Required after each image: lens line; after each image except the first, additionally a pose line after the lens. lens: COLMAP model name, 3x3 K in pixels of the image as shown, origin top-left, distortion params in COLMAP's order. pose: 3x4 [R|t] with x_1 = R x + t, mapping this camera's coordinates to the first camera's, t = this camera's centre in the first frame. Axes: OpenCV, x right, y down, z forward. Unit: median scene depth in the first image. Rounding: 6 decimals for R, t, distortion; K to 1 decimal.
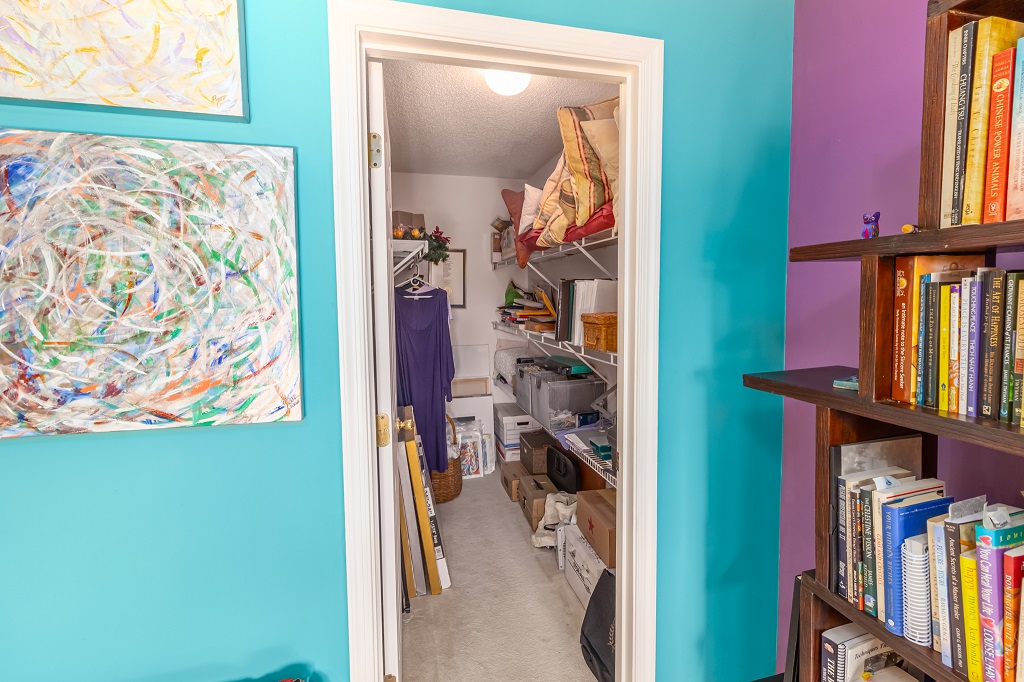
lens RADIAL K [[490.4, 0, 516.4], [0, 490.4, 331.1], [0, 0, 1]] dist [-0.000130, 0.000086]
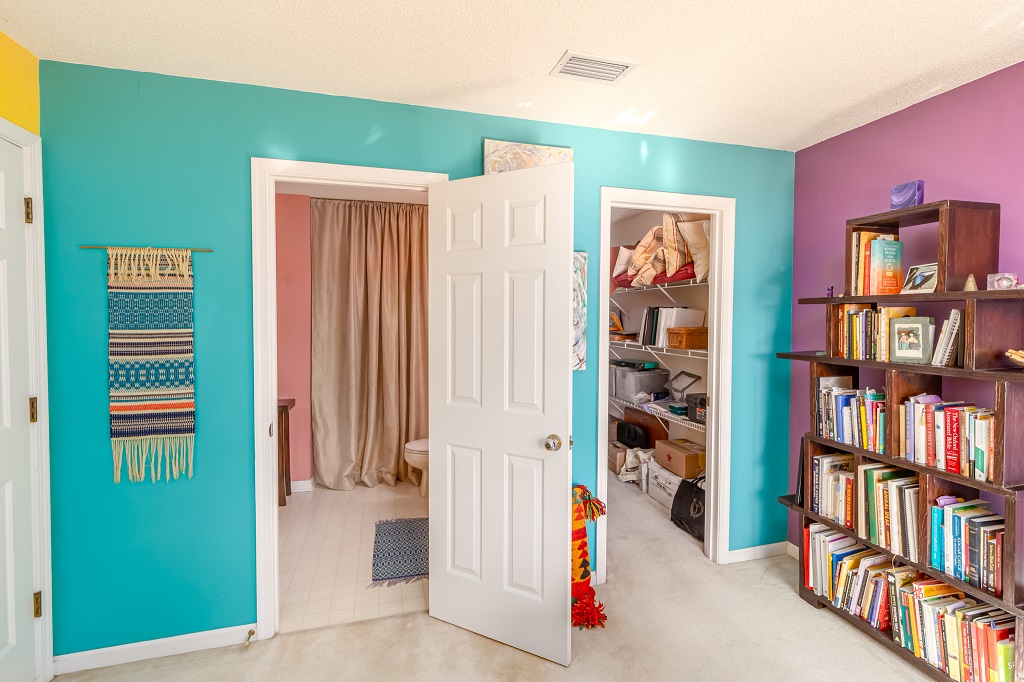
lens RADIAL K [[468.4, 0, 518.9], [0, 468.4, 330.7], [0, 0, 1]] dist [-0.007545, 0.000517]
pose [[0.999784, 0.013245, 0.016034, -0.896639], [-0.012545, 0.998996, -0.043013, 0.111394], [-0.016588, 0.042803, 0.998946, -1.337536]]
